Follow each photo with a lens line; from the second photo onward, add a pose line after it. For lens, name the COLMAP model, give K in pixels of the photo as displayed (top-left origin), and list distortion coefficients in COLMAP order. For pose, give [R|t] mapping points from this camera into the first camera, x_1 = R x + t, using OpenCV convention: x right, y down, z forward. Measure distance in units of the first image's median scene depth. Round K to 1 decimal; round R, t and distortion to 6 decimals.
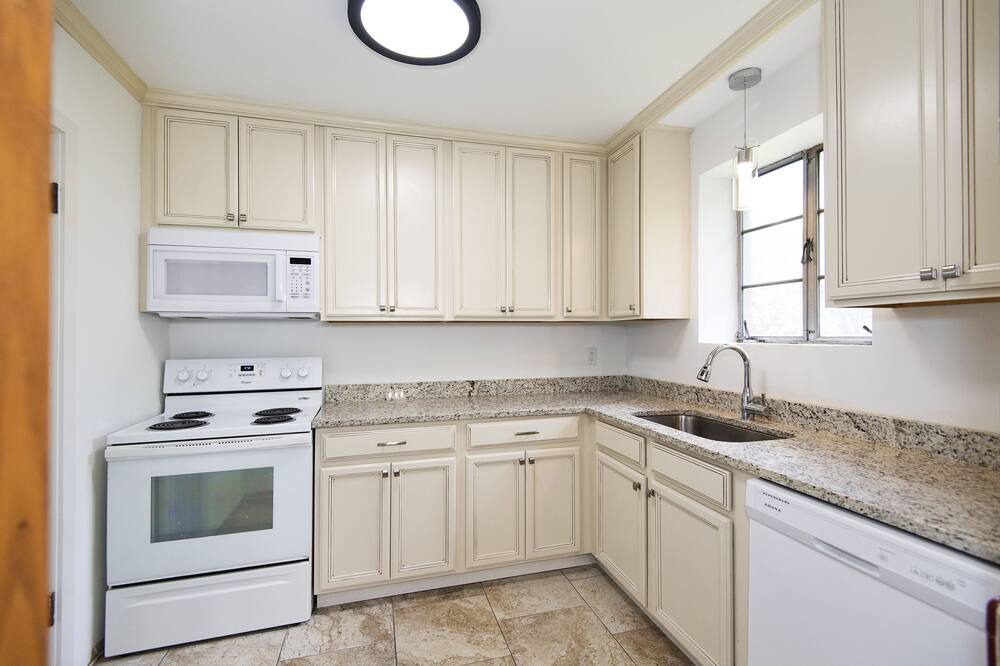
lens RADIAL K [[458.2, 0, 497.9], [0, 458.2, 325.6], [0, 0, 1]] dist [0.028456, -0.014981]
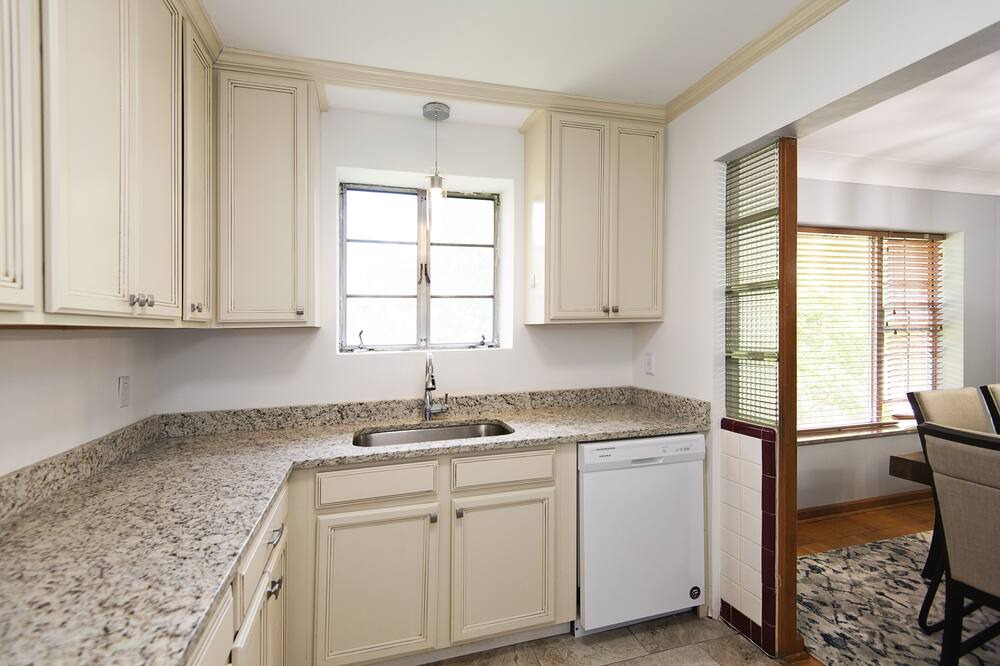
lens RADIAL K [[458.2, 0, 498.6], [0, 458.2, 328.7], [0, 0, 1]] dist [0.028456, -0.014981]
pose [[-0.022407, 0.008148, 0.999716, -0.508691], [-0.001669, 0.999965, -0.008187, -0.006580], [-0.999748, -0.001852, -0.022393, 0.775990]]
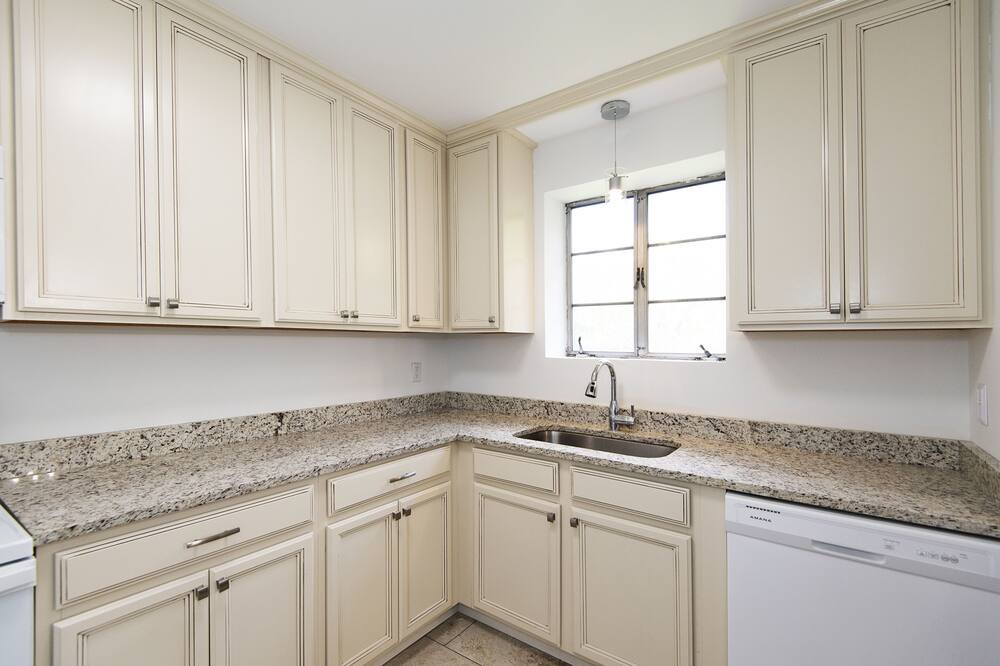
lens RADIAL K [[458.2, 0, 497.6], [0, 458.2, 338.7], [0, 0, 1]] dist [0.028456, -0.014981]
pose [[0.781681, 0.016991, 0.623447, -0.306841], [-0.025085, 0.999676, 0.004208, -0.006089], [-0.623174, -0.018928, 0.781854, 0.308026]]
